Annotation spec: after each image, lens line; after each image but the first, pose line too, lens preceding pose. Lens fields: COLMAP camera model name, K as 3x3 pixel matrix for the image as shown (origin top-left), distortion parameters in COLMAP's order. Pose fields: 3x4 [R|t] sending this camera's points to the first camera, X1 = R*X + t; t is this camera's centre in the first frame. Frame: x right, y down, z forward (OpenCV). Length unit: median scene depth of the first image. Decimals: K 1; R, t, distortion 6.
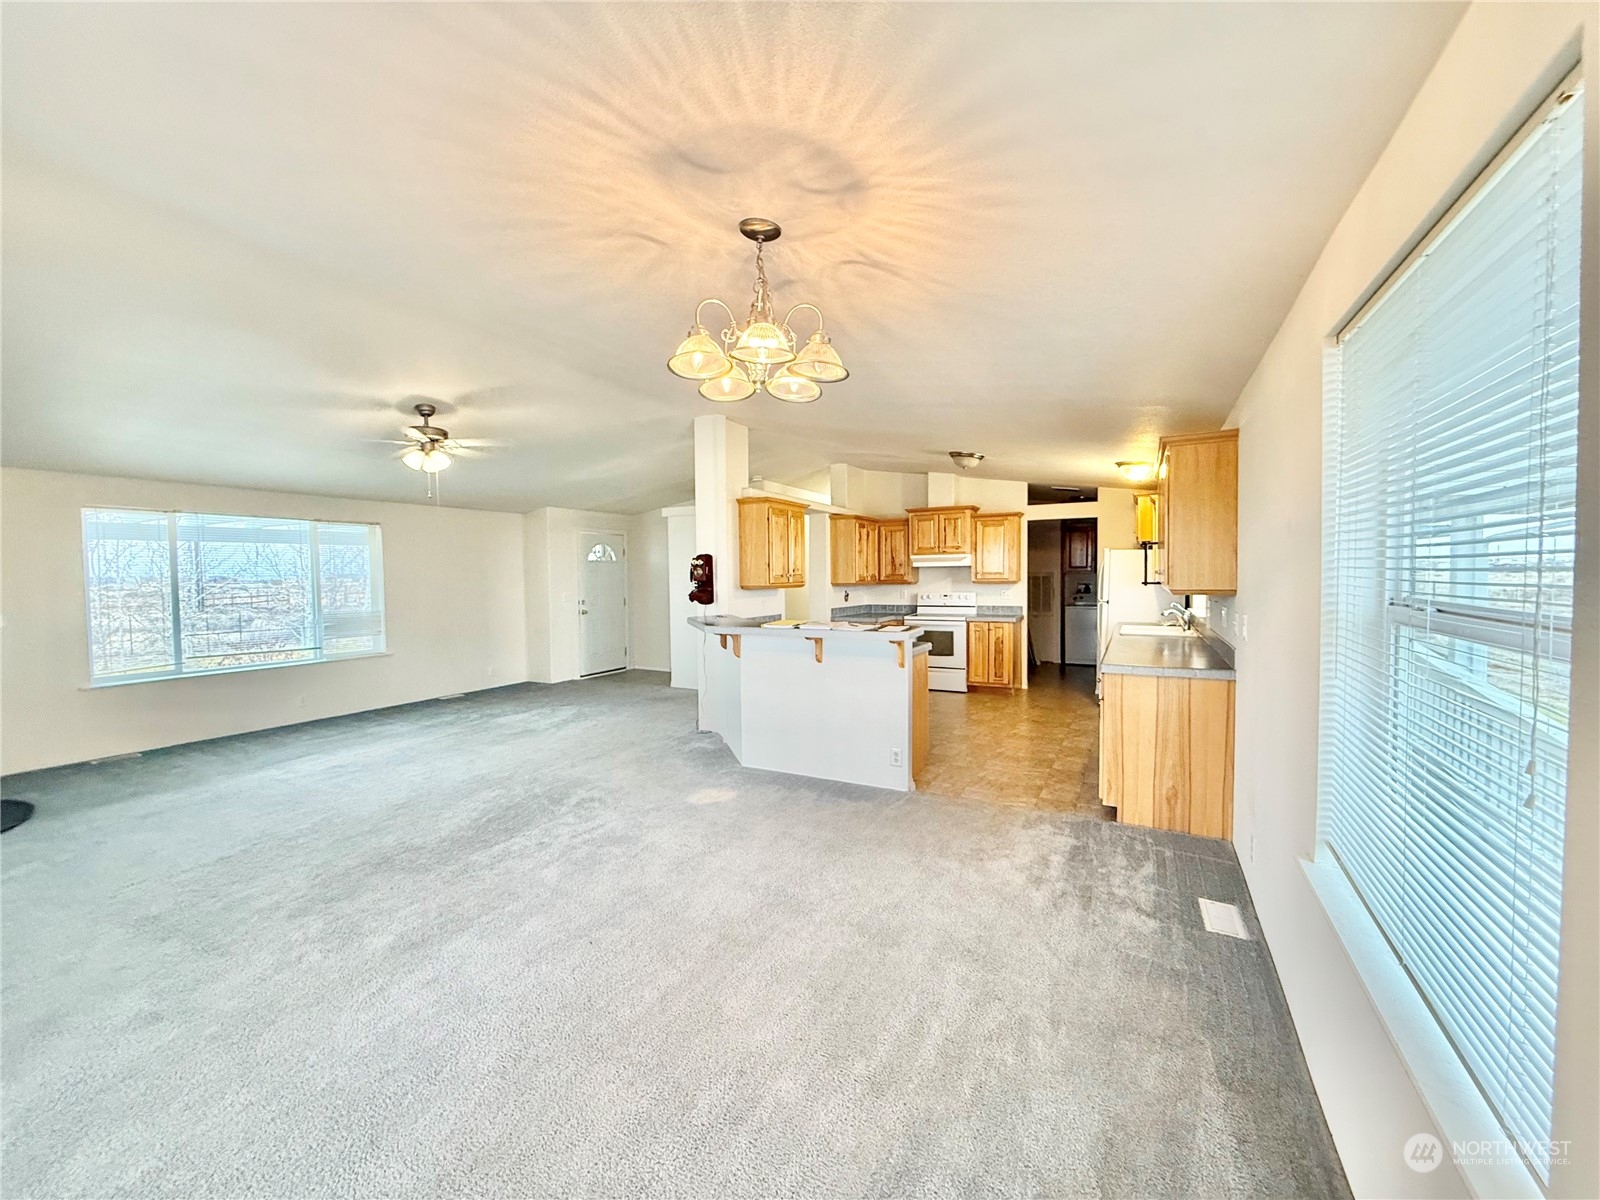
lens RADIAL K [[639.1, 0, 797.9], [0, 639.1, 602.4], [0, 0, 1]] dist [0.000902, 0.000223]
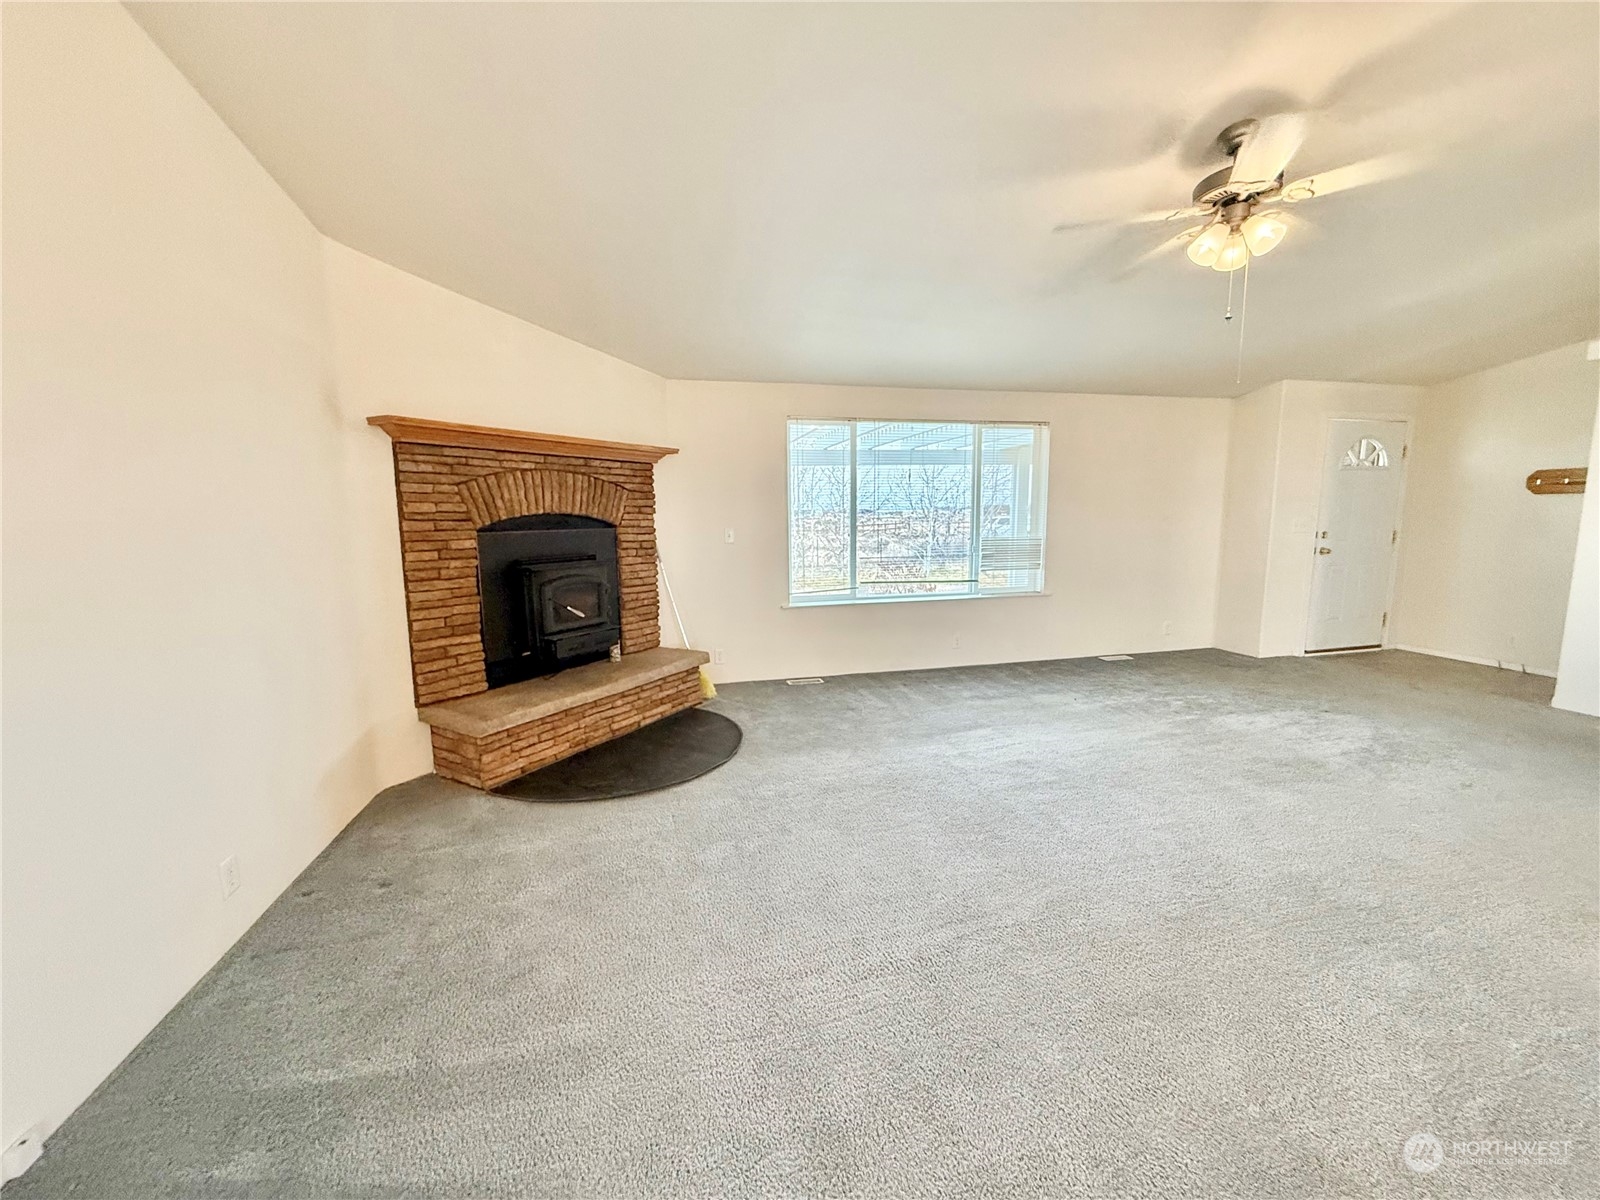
lens RADIAL K [[639.1, 0, 798.3], [0, 639.1, 607.8], [0, 0, 1]] dist [0.000902, 0.000223]
pose [[0.669981, 0.111133, -0.734013, -0.266759], [-0.027623, 0.991779, 0.124946, 0.008184], [0.741864, -0.063436, 0.667543, 0.252793]]
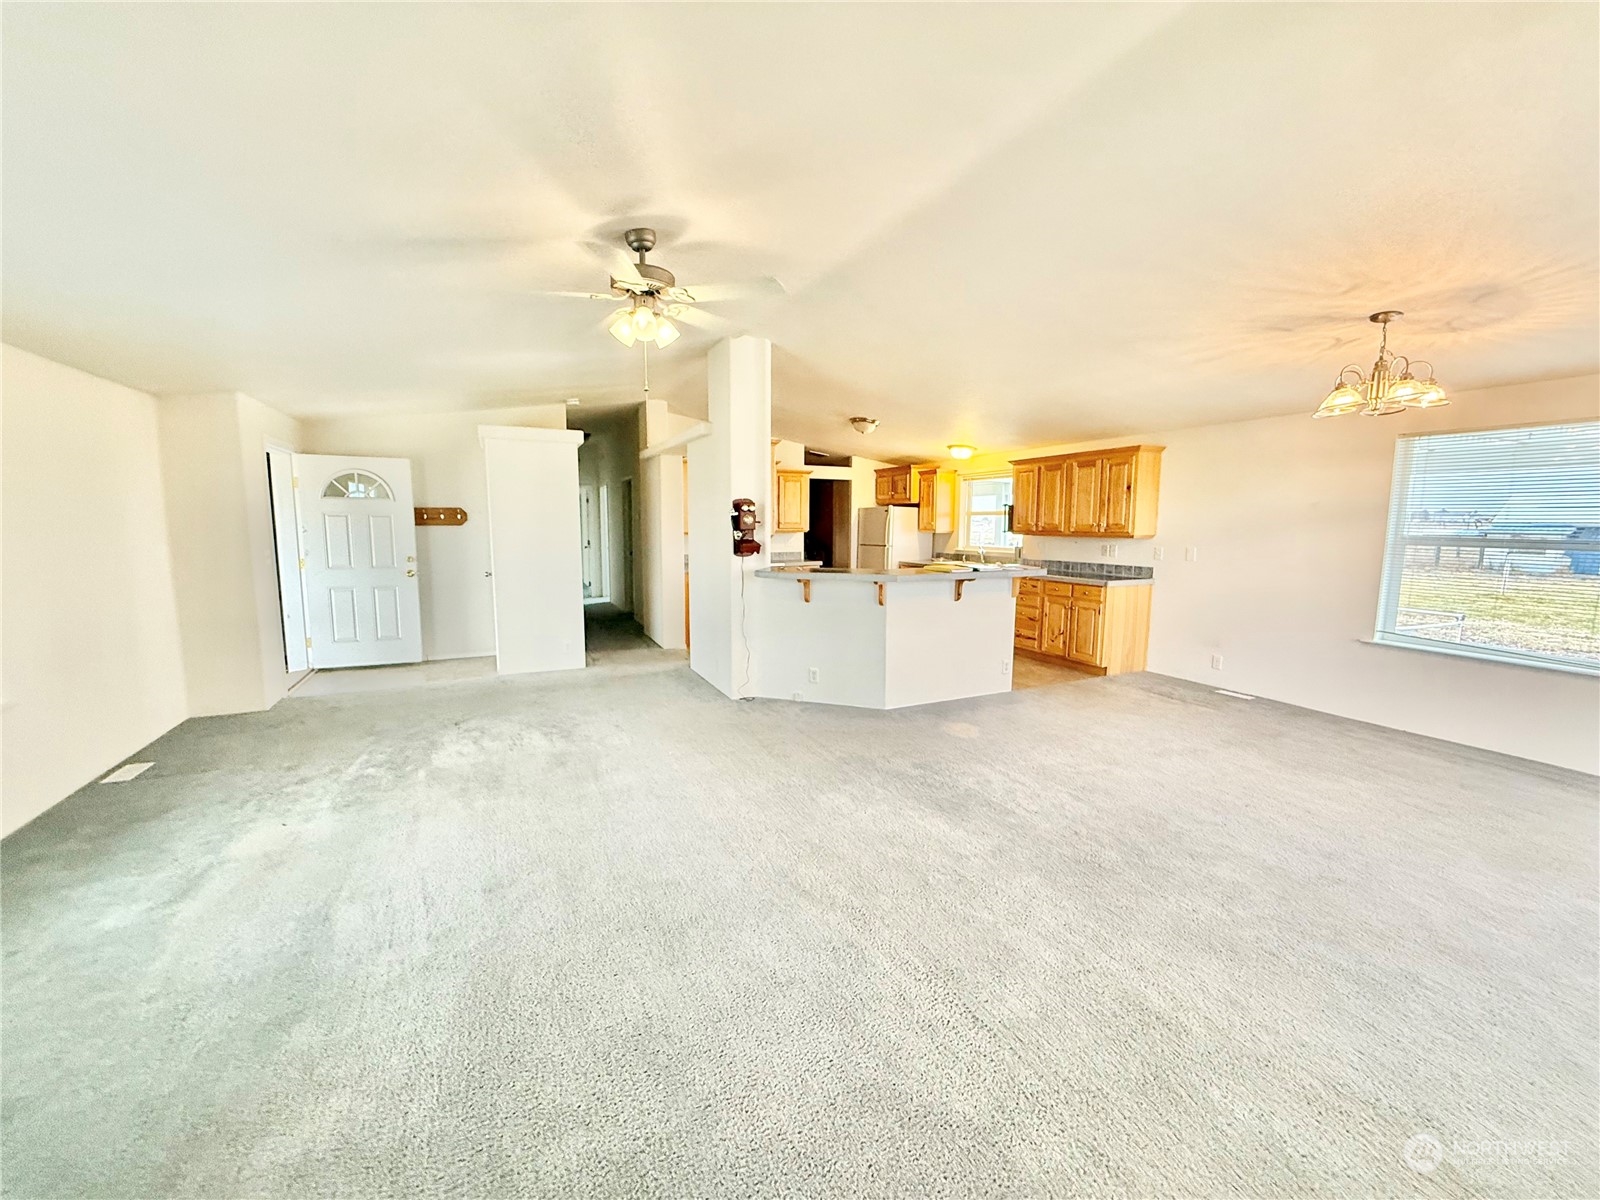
lens RADIAL K [[639.1, 0, 787.7], [0, 639.1, 596.7], [0, 0, 1]] dist [0.000902, 0.000223]
pose [[0.598027, -0.081329, 0.797339, -0.654770], [0.027319, 0.996329, 0.081136, -0.008926], [-0.801010, -0.026739, 0.598053, 0.342866]]
